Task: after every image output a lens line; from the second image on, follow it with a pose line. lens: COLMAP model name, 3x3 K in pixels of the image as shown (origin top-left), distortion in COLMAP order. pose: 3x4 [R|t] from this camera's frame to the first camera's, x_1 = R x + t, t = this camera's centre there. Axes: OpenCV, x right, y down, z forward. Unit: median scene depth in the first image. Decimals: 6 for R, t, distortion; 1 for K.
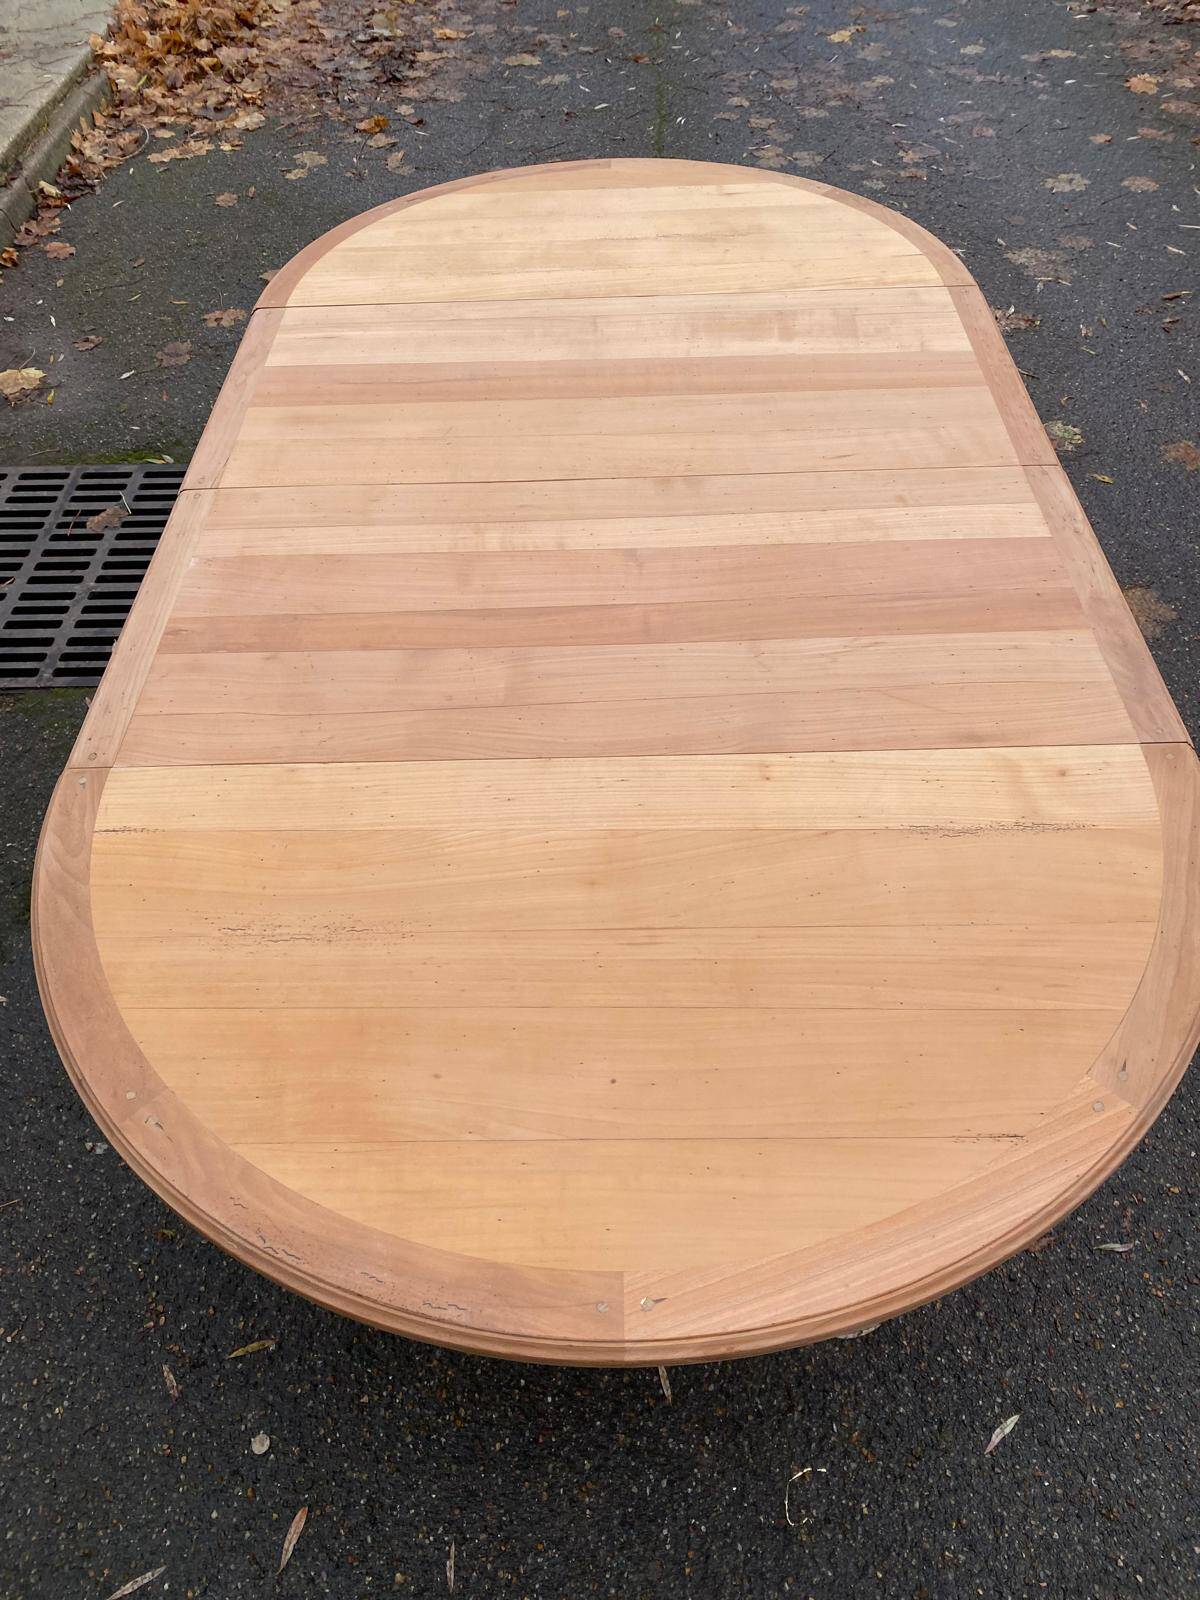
lens RADIAL K [[1221.1, 0, 592.5], [0, 1221.1, 794.1], [0, 0, 1]] dist [0.009391, -0.001537]
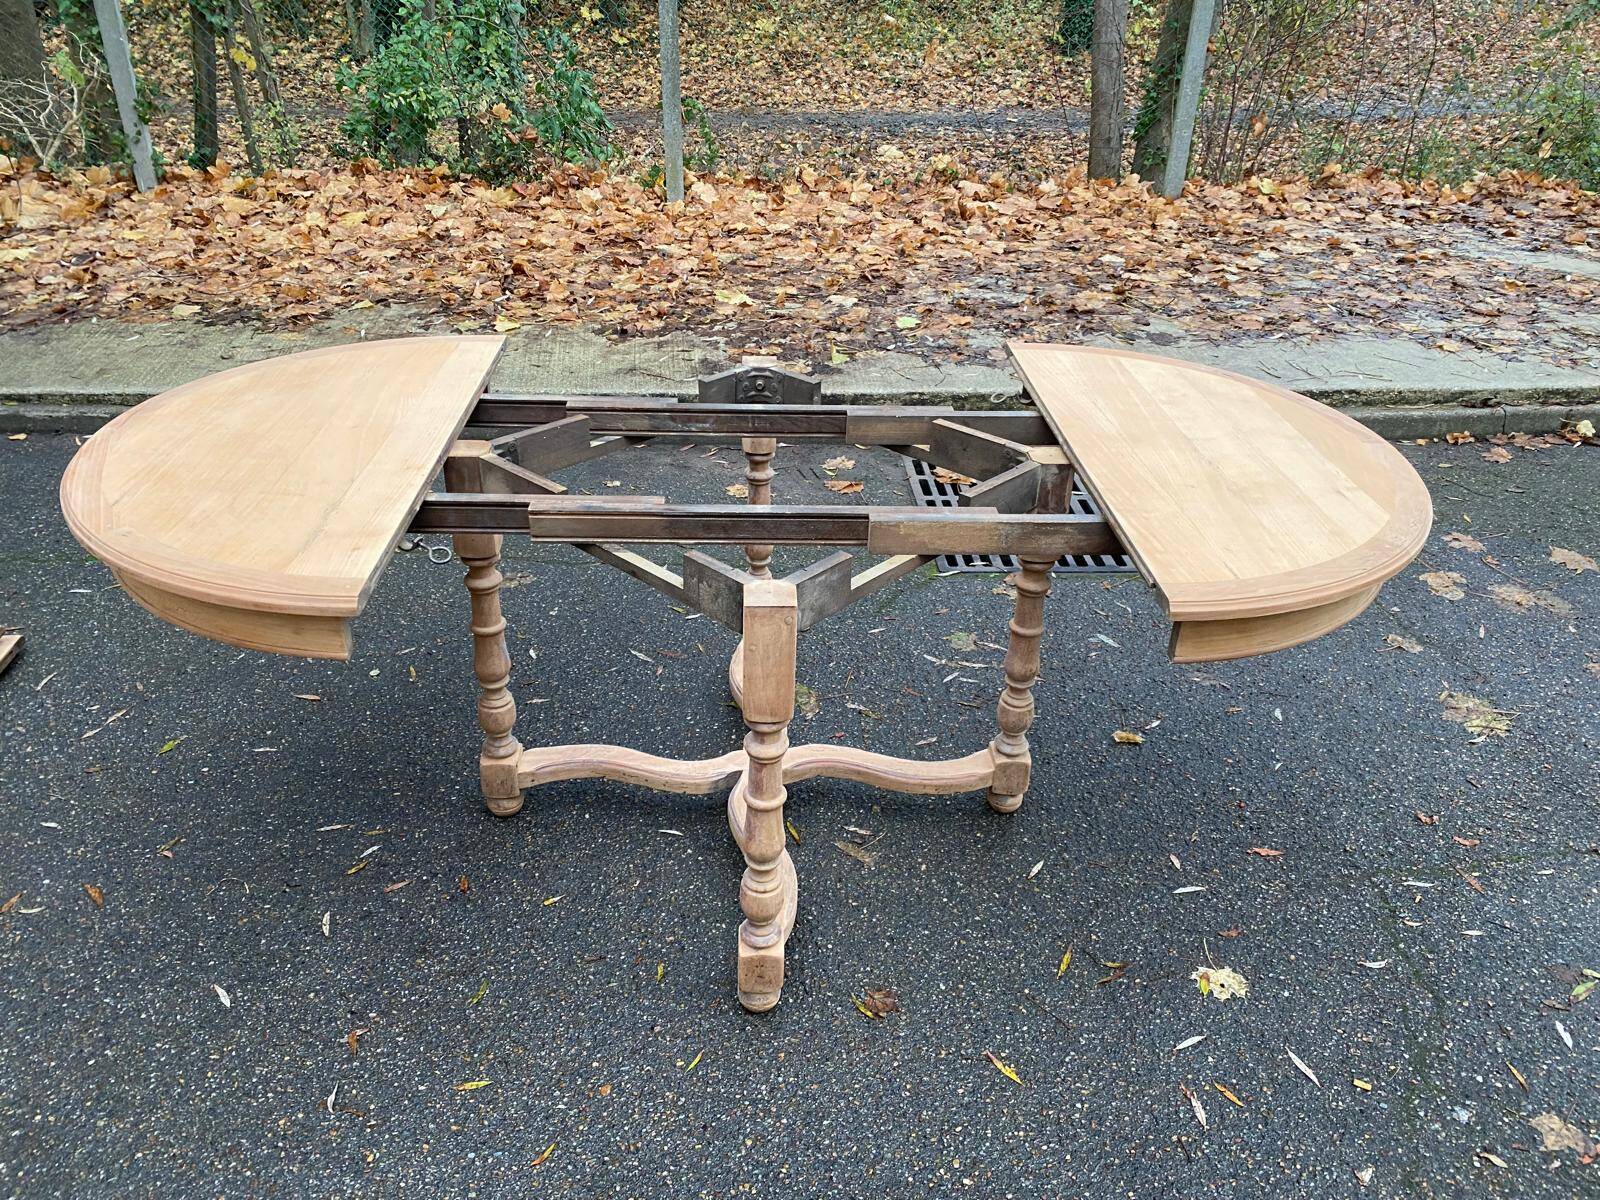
lens RADIAL K [[1219.4, 0, 794.9], [0, 1219.4, 586.8], [0, 0, 1]] dist [0.016432, -0.012609]
pose [[0.063343, 0.506972, -0.859632, 1.154098], [-0.752031, 0.590504, 0.292838, -0.528531], [0.656077, 0.627920, 0.418663, 0.518317]]
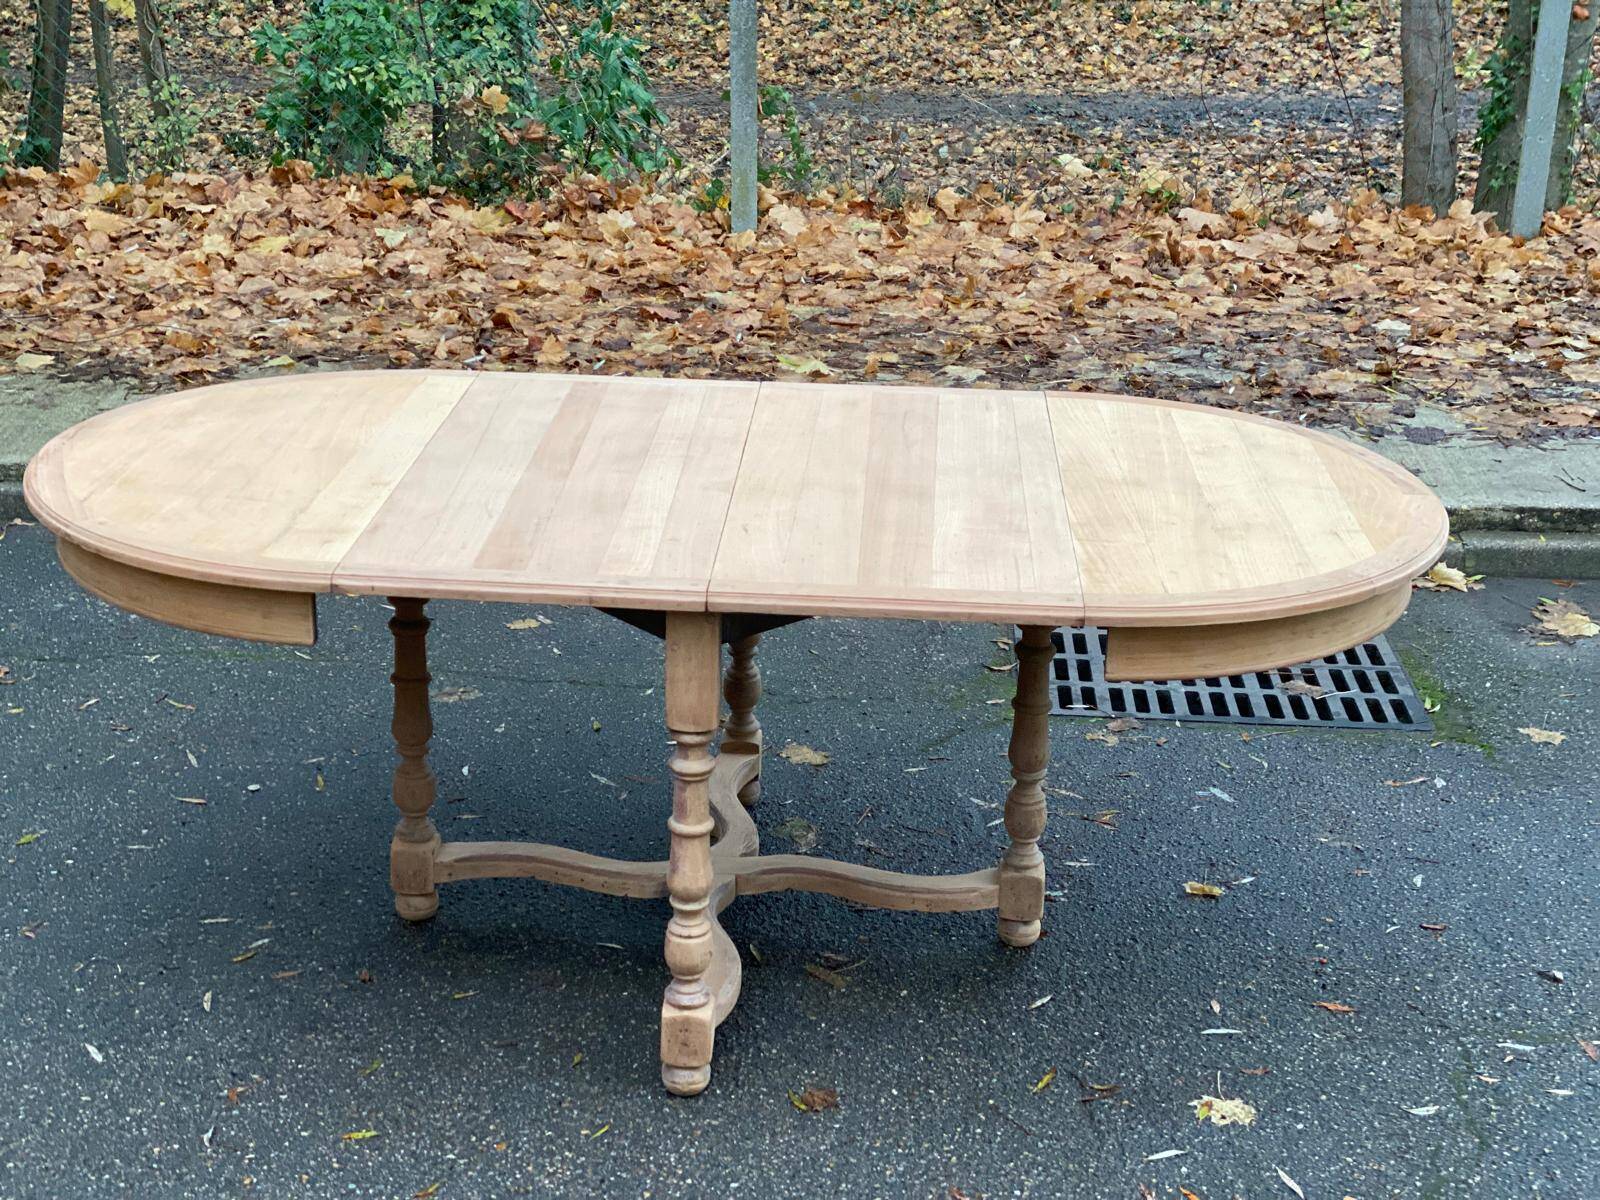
lens RADIAL K [[2362.0, 0, 799.9], [0, 2362.0, 592.2], [0, 0, 1]] dist [0.165343, -0.162699]
pose [[-0.042154, 0.363847, -0.930504, 2.084461], [-0.748997, 0.604866, 0.270447, -0.805586], [0.661231, 0.708345, 0.247022, 0.504157]]
